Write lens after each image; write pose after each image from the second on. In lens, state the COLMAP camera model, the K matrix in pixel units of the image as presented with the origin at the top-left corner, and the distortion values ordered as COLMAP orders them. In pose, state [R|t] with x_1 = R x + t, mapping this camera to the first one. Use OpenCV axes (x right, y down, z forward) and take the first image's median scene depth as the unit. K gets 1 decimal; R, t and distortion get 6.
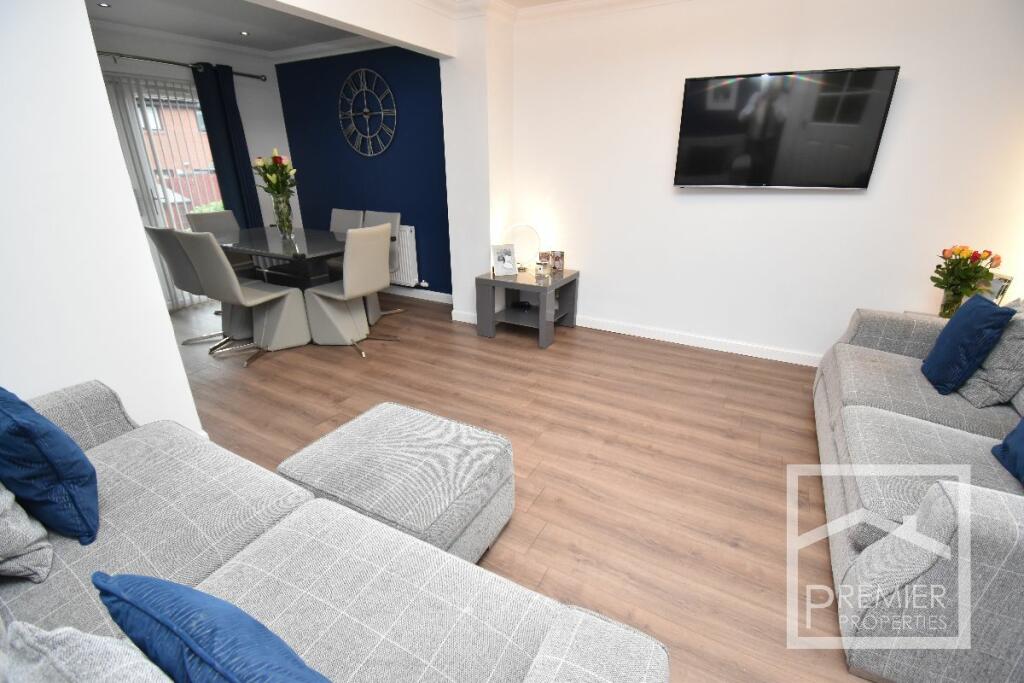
lens RADIAL K [[450.7, 0, 515.6], [0, 450.7, 345.1], [0, 0, 1]] dist [0.003320, -0.019383]
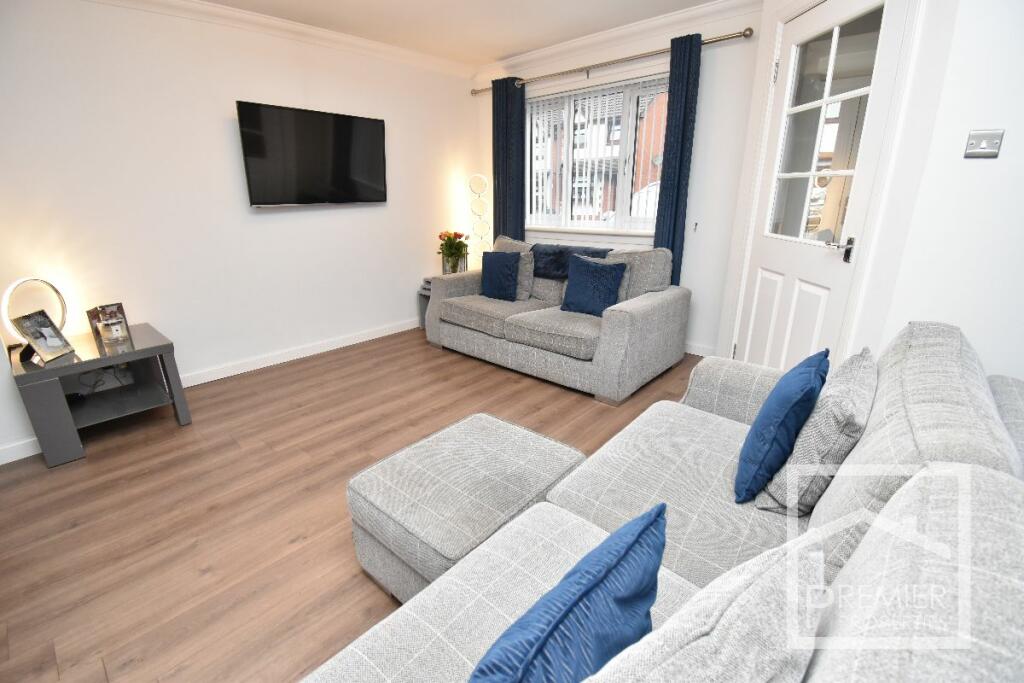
lens RADIAL K [[450.7, 0, 515.6], [0, 450.7, 345.1], [0, 0, 1]] dist [0.003320, -0.019383]
pose [[0.203636, -0.311304, 0.928236, -0.577116], [0.362435, 0.904714, 0.223905, -0.098269], [-0.909491, 0.290831, 0.297060, 0.297052]]
